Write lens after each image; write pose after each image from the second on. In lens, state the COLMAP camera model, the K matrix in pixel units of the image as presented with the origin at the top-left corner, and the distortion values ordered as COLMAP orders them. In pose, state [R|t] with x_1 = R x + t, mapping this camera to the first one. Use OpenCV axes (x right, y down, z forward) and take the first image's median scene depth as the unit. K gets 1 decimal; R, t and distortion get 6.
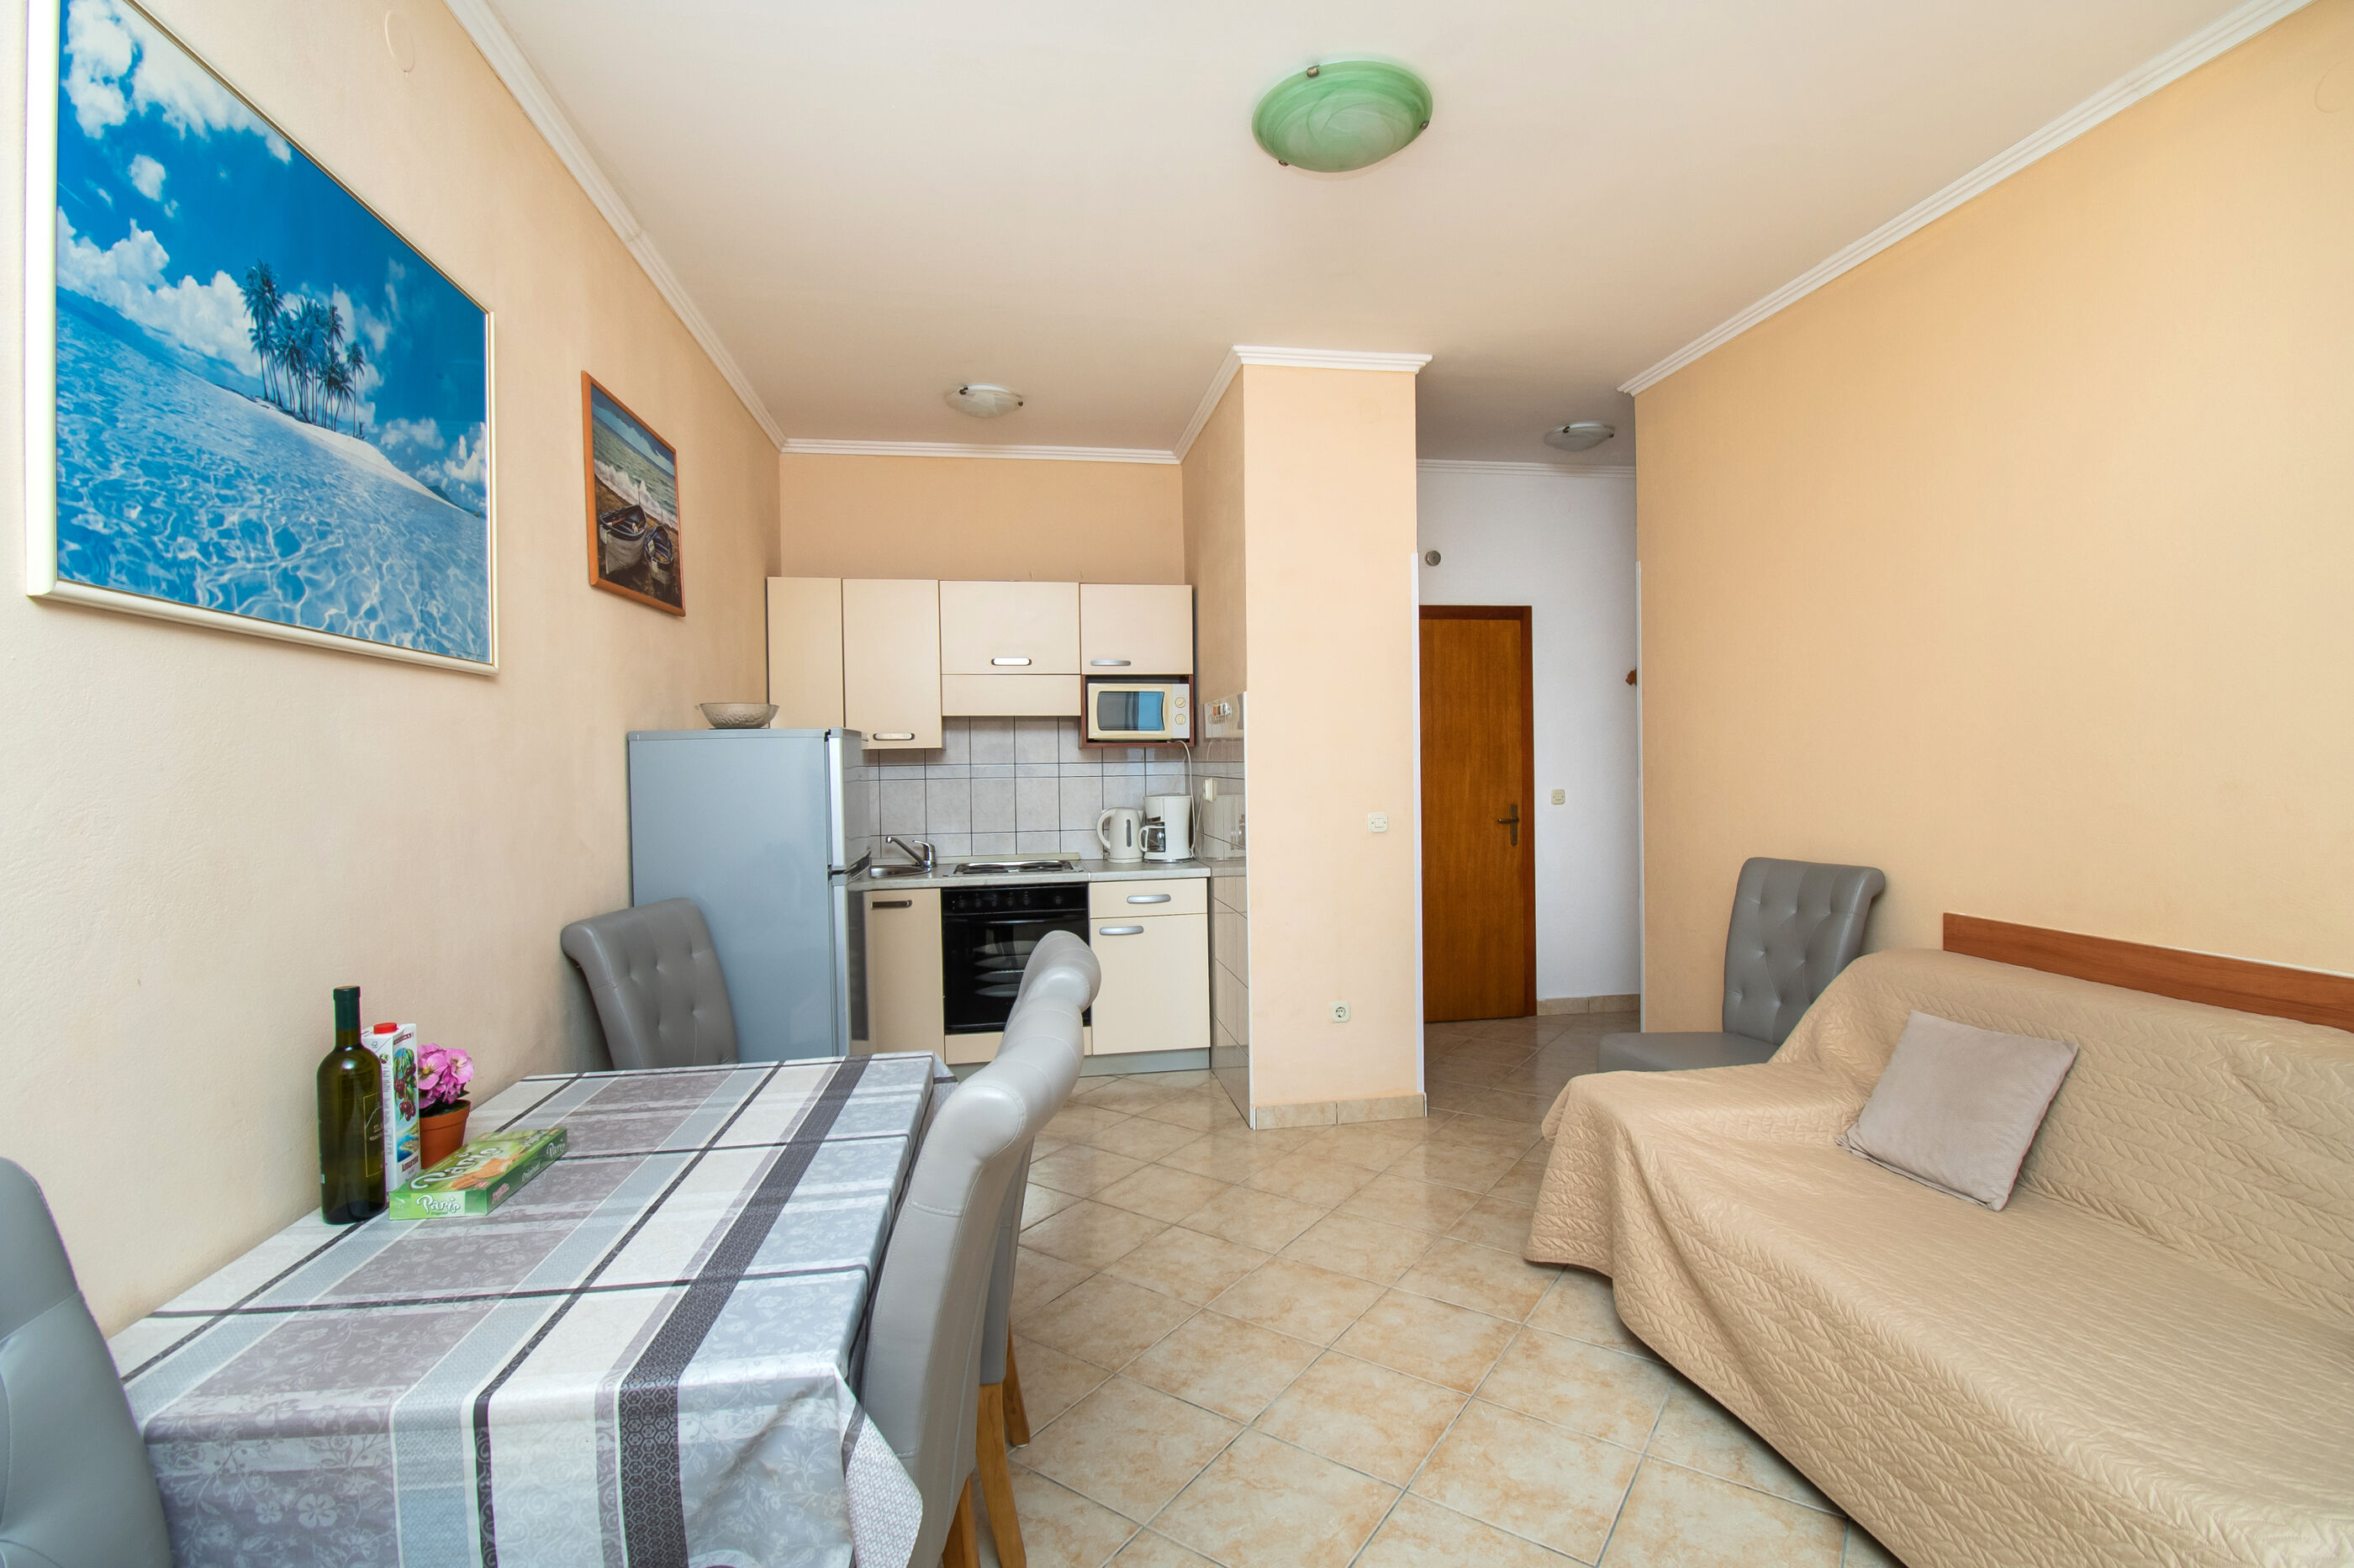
lens RADIAL K [[1105.8, 0, 1262.8], [0, 1105.8, 771.3], [0, 0, 1]] dist [-0.023586, -0.000471]
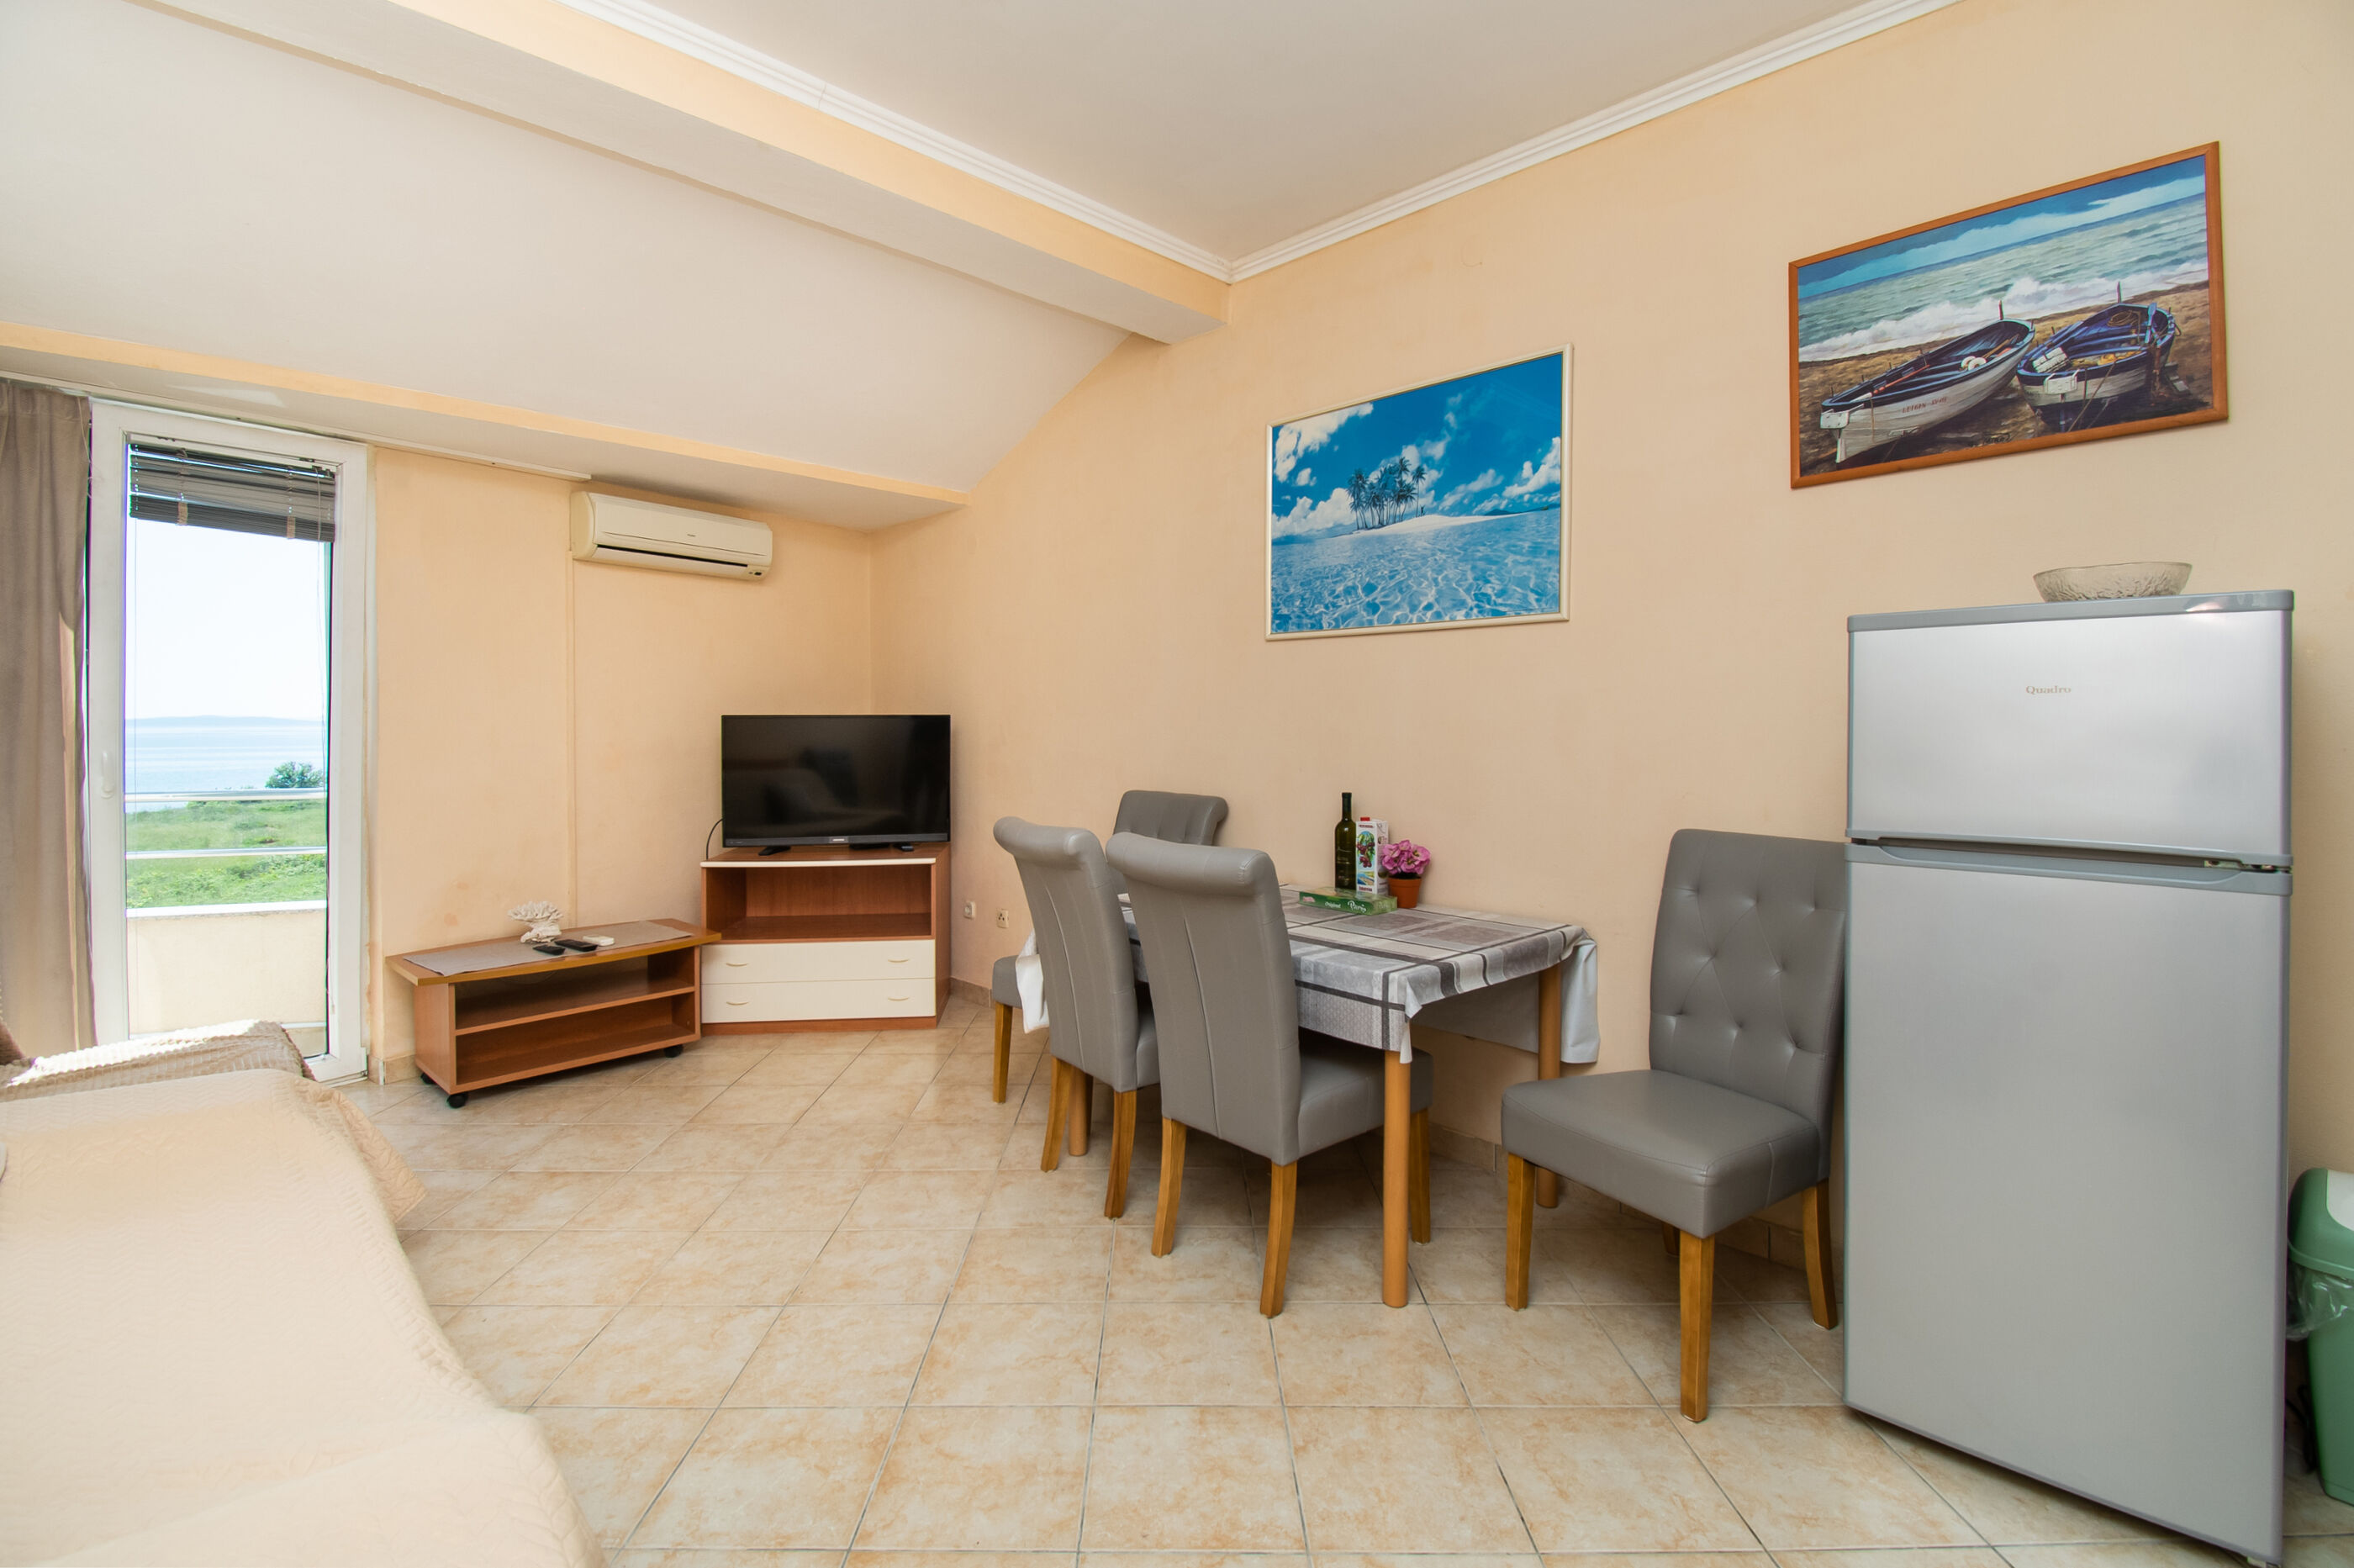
lens RADIAL K [[1095.9, 0, 1174.9], [0, 1095.9, 726.9], [0, 0, 1]] dist [0.028598, -0.018844]
pose [[-0.854106, 0.017634, -0.519801, 0.573497], [0.008584, 0.999767, 0.019811, 0.019326], [0.520029, 0.012459, -0.854058, 2.610741]]
